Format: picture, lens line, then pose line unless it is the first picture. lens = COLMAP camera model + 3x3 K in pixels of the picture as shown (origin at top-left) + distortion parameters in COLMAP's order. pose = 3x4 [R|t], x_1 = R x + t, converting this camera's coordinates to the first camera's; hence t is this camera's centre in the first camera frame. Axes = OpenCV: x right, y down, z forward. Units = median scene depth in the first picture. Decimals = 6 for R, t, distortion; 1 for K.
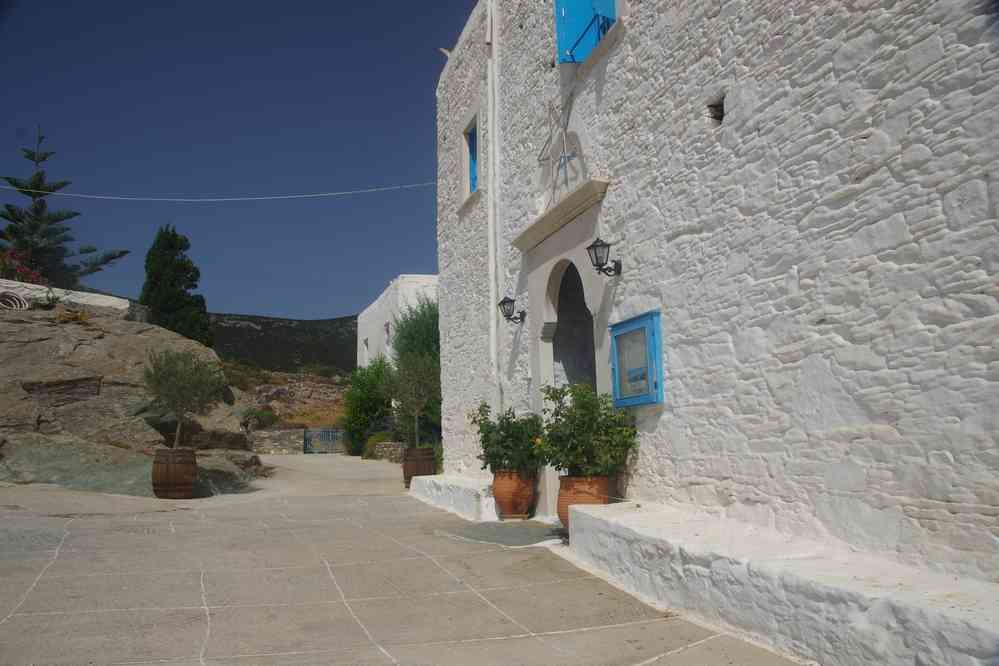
lens RADIAL K [[800.6, 0, 499.5], [0, 800.6, 333.0], [0, 0, 1]] dist [-0.157812, 0.001597]
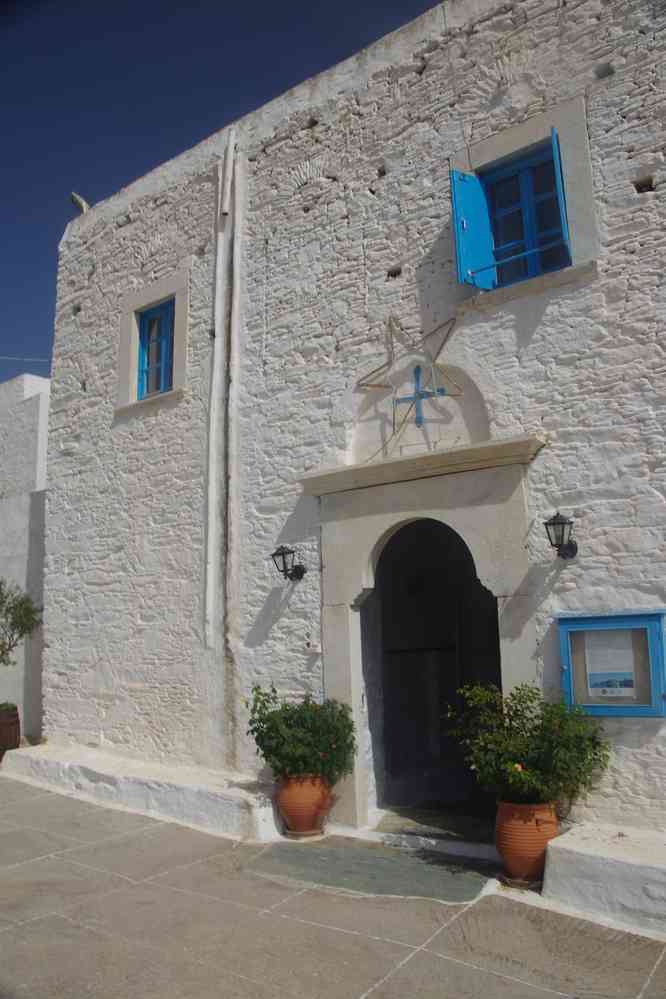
lens RADIAL K [[800.6, 0, 333.0], [0, 800.6, 499.5], [0, 0, 1]] dist [-0.157812, 0.001597]
pose [[0.824265, 0.101874, 0.556965, -0.511777], [-0.080293, 0.994770, -0.063126, -0.058785], [-0.560483, 0.007312, 0.828134, 0.426038]]
